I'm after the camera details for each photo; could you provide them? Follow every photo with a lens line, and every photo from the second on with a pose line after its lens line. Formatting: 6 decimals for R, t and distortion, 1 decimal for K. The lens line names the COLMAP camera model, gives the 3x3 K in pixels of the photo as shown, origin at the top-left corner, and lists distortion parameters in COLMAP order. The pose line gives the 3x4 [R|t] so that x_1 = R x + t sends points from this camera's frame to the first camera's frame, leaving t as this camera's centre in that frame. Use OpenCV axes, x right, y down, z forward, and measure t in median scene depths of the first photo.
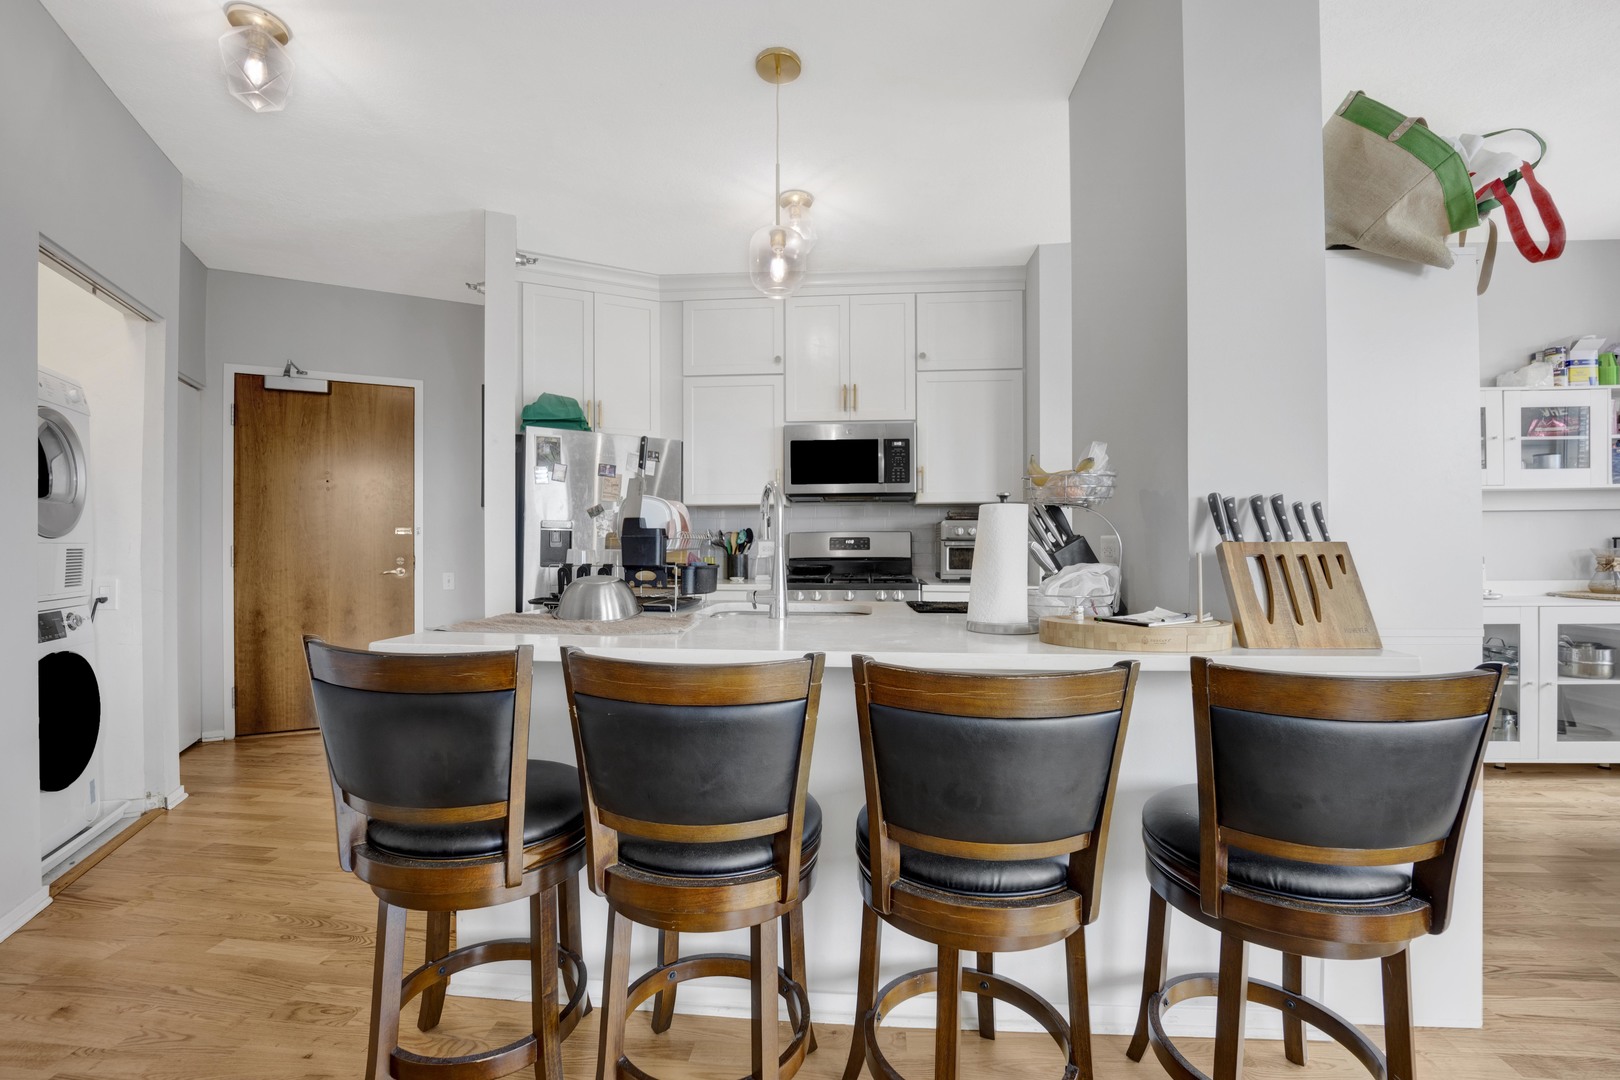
lens RADIAL K [[675.9, 0, 822.3], [0, 675.9, 545.1], [0, 0, 1]] dist [-0.021015, -0.000855]
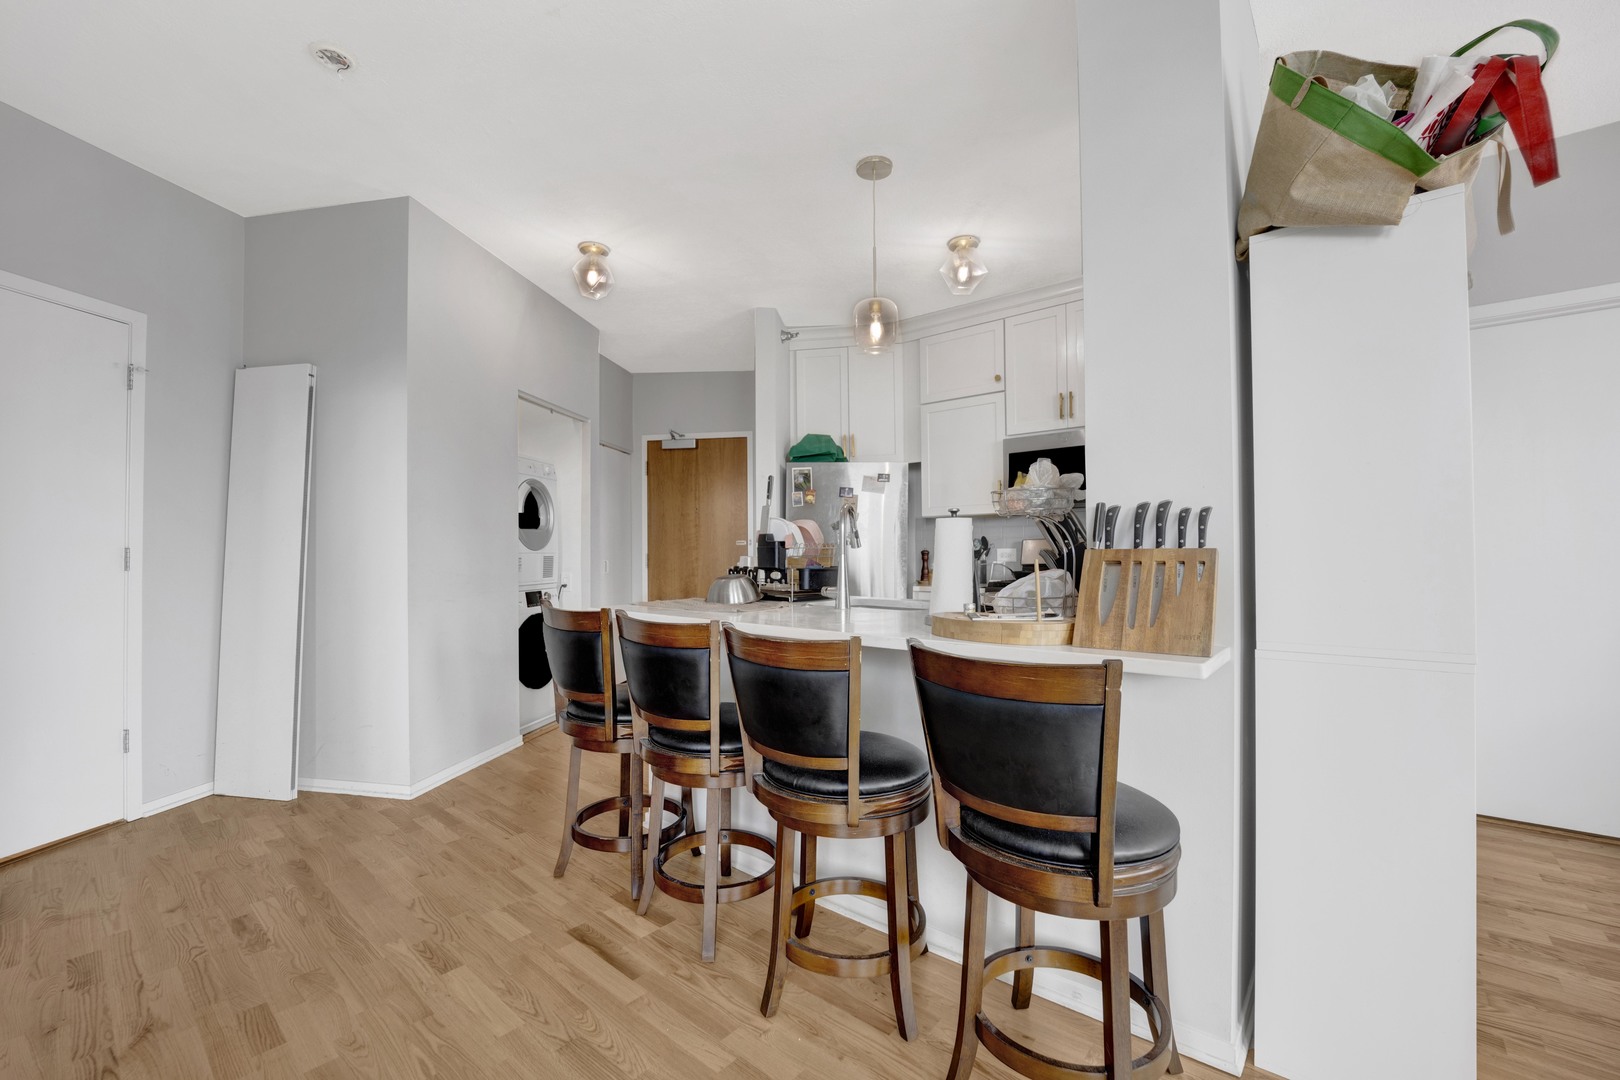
lens RADIAL K [[675.9, 0, 803.6], [0, 675.9, 550.4], [0, 0, 1]] dist [-0.021015, -0.000855]
pose [[0.811460, -0.006805, -0.584368, 0.405866], [0.006869, 0.999974, -0.002106, -0.001606], [0.584367, -0.002305, 0.811486, -0.068228]]
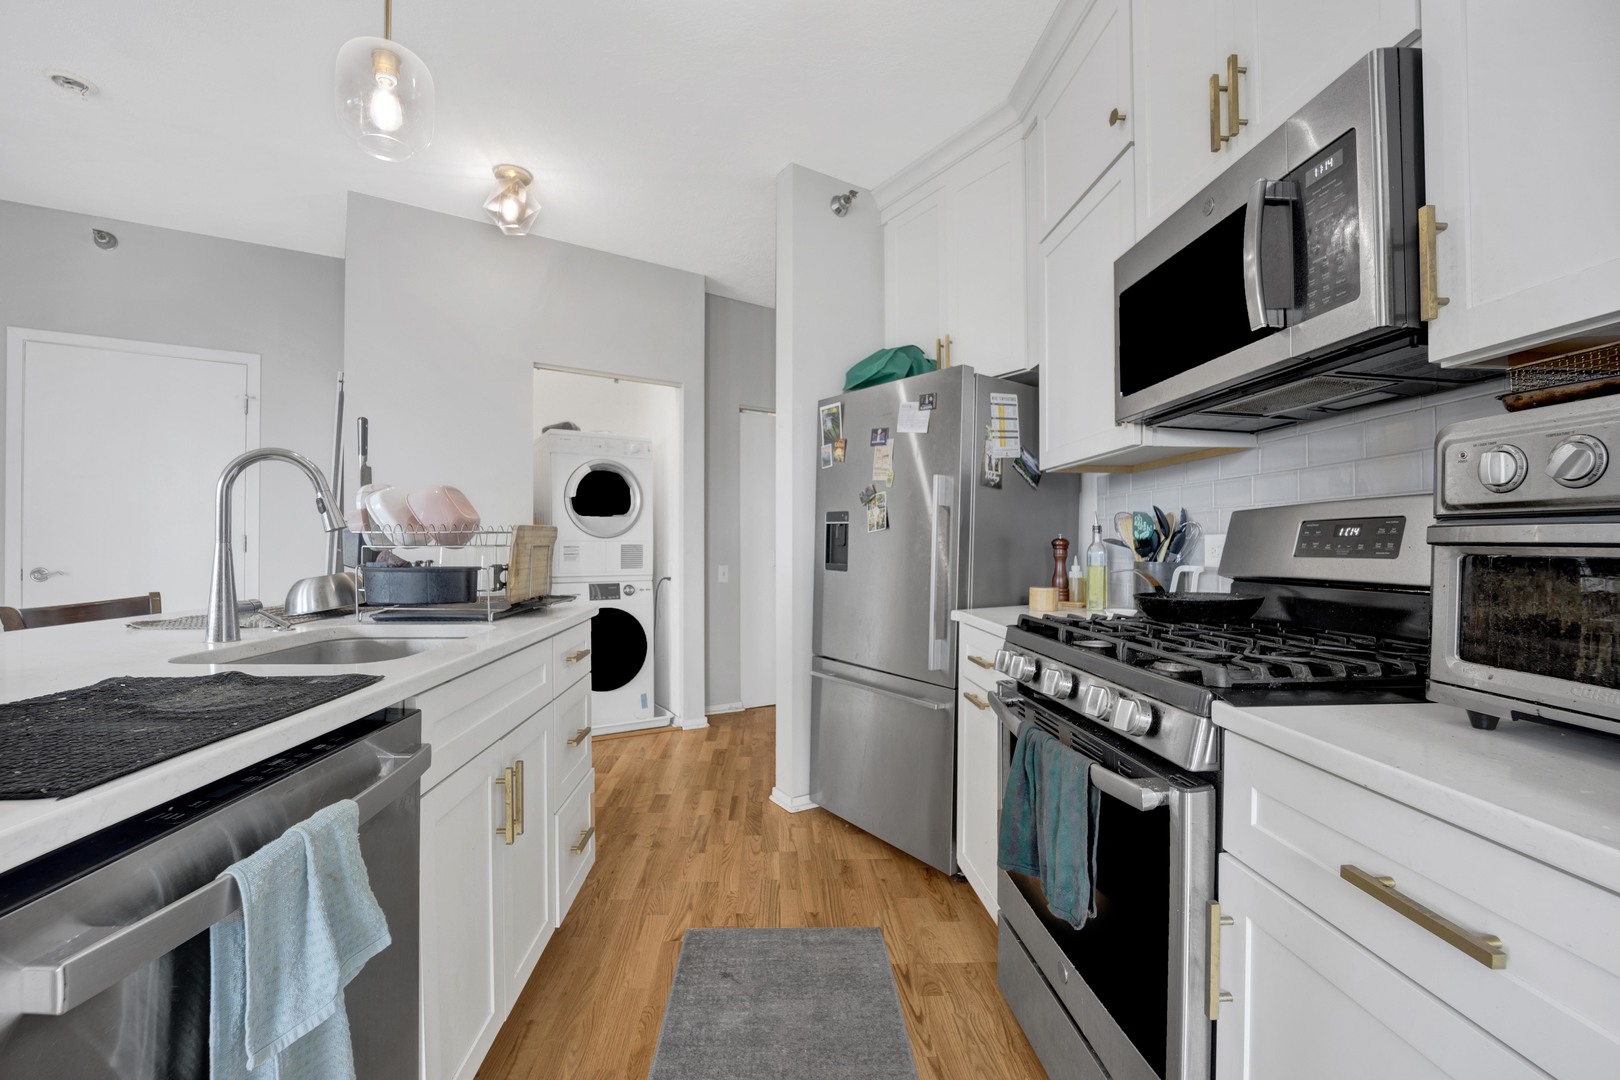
lens RADIAL K [[675.9, 0, 798.0], [0, 675.9, 540.6], [0, 0, 1]] dist [-0.021015, -0.000855]
pose [[0.132859, -0.002241, -0.991132, 0.439083], [0.001876, 0.999996, -0.002010, -0.000212], [0.991133, -0.001593, 0.132862, 0.964737]]
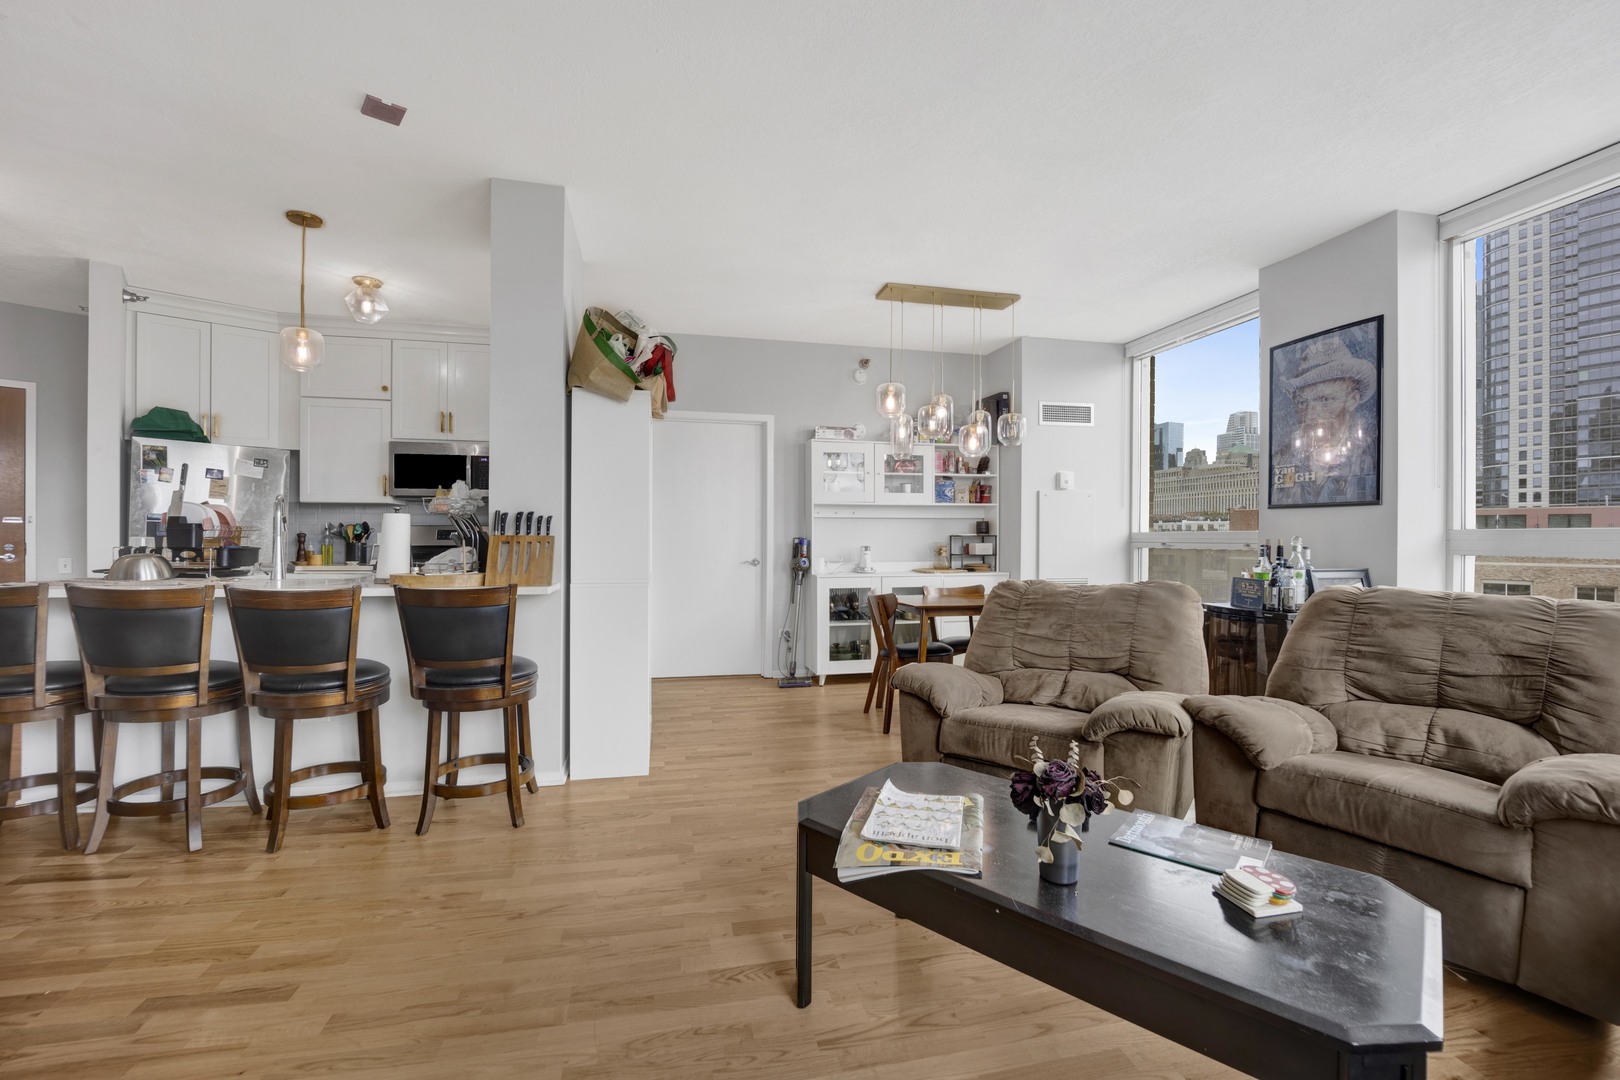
lens RADIAL K [[675.9, 0, 812.8], [0, 675.9, 539.7], [0, 0, 1]] dist [-0.021015, -0.000855]
pose [[0.955143, 0.007317, 0.296055, 0.435268], [-0.008168, 0.999965, 0.001641, -0.000924], [-0.296033, -0.003986, 0.955169, -0.574537]]
